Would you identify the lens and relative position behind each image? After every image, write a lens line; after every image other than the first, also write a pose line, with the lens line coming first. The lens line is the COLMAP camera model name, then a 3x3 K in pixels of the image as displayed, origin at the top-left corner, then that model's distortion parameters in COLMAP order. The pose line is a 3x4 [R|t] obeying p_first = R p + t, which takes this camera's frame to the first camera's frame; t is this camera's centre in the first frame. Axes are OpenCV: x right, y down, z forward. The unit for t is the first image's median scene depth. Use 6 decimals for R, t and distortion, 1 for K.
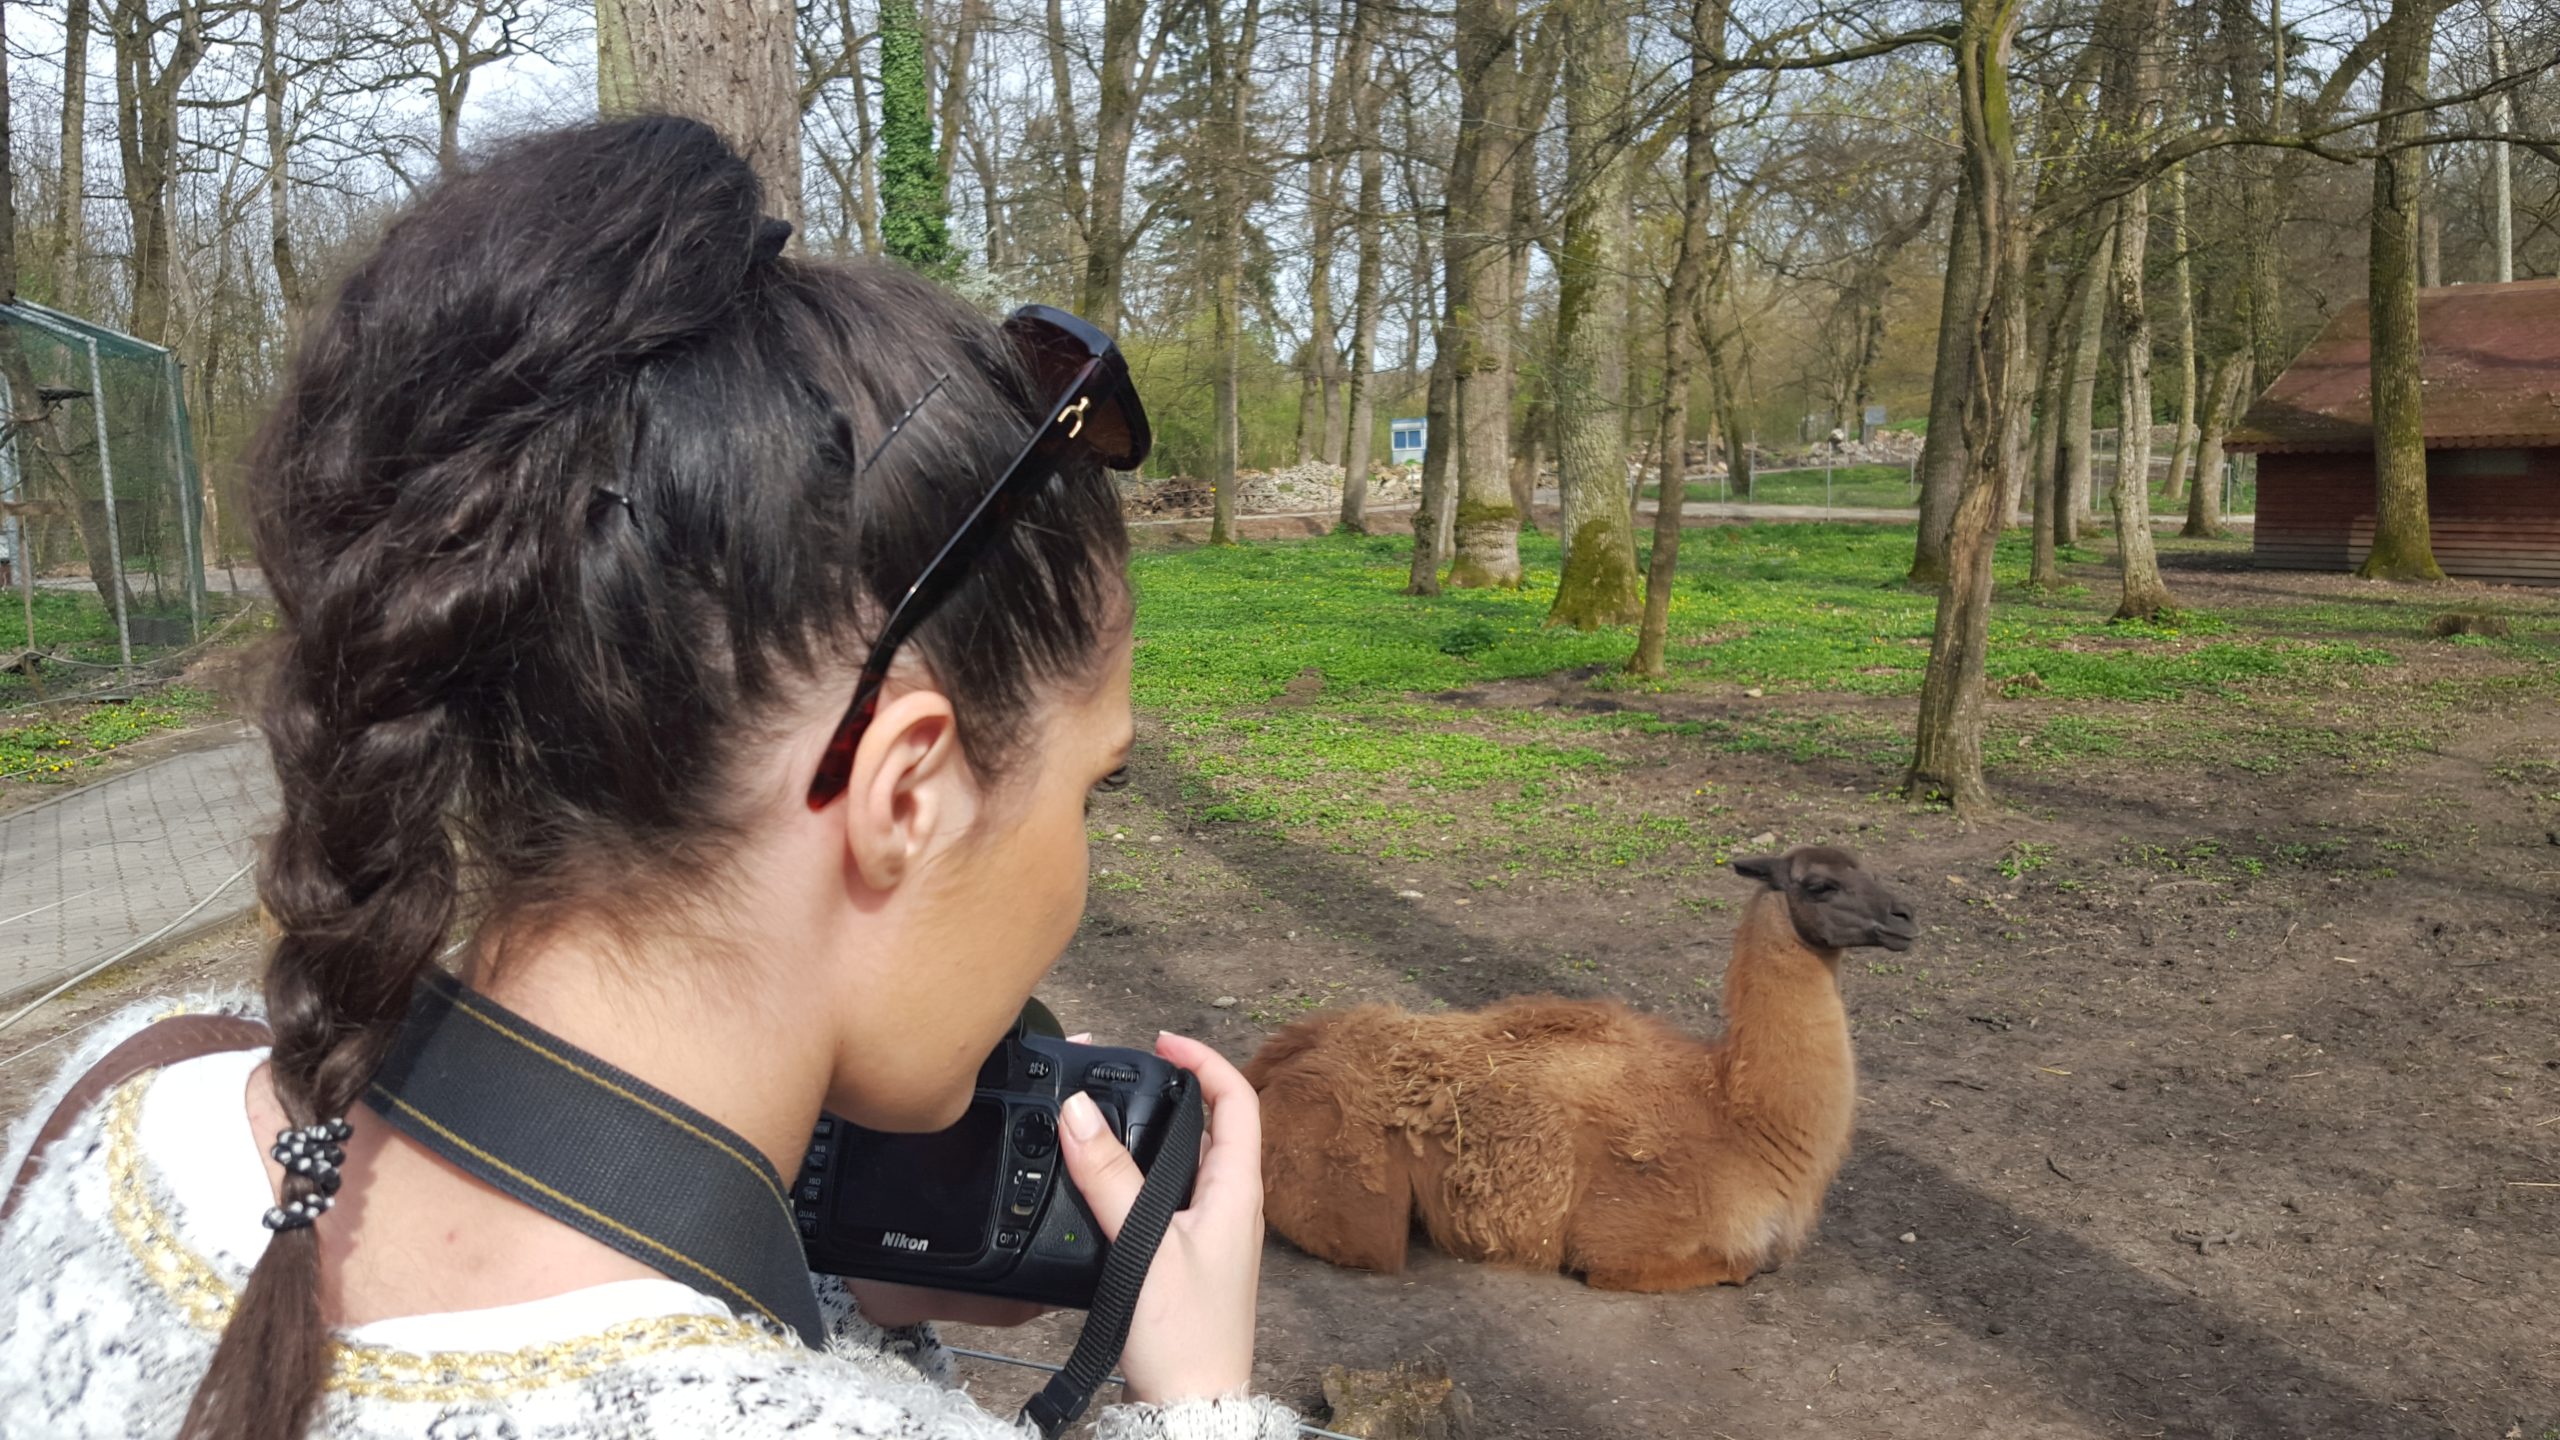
lens RADIAL K [[1876.4, 0, 1177.6], [0, 1876.4, 725.9], [0, 0, 1]] dist [0.036574, -0.058805]
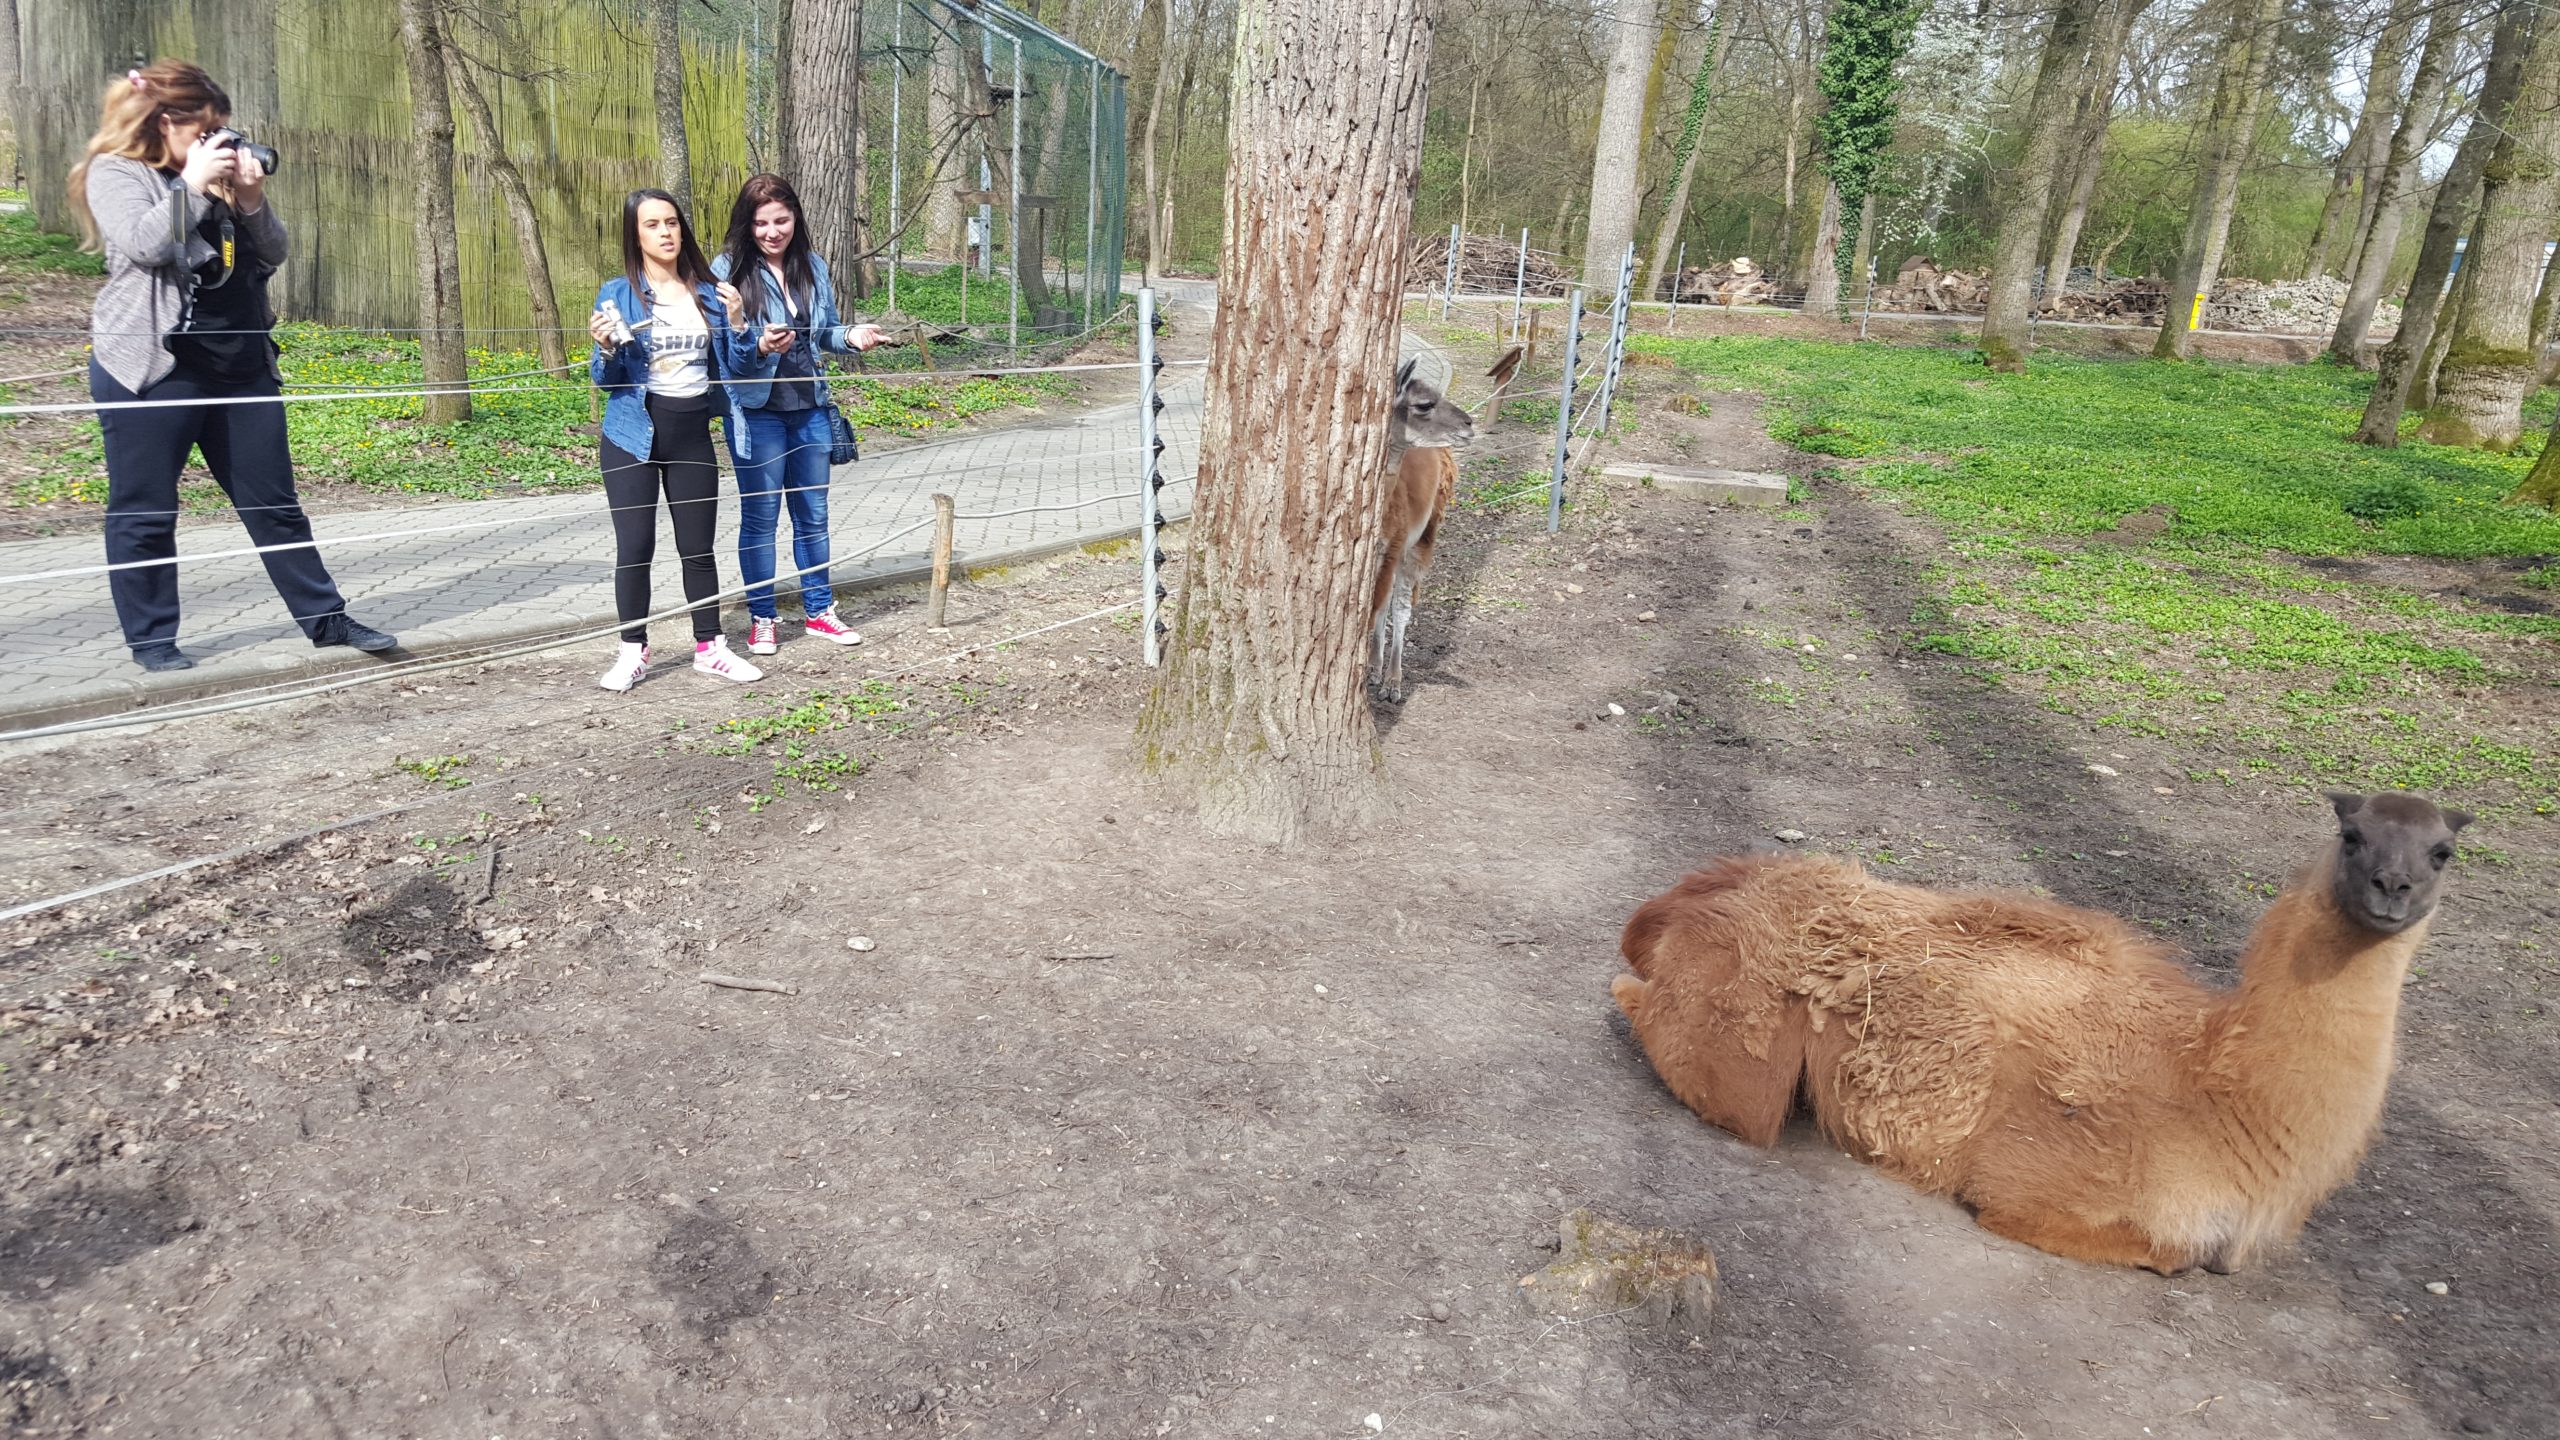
lens RADIAL K [[1876.4, 0, 1177.6], [0, 1876.4, 725.9], [0, 0, 1]] dist [0.036574, -0.058805]
pose [[0.894812, 0.198859, -0.399709, 0.184950], [-0.146965, 0.976623, 0.156873, -0.008312], [0.421560, -0.081628, 0.903119, 0.076403]]
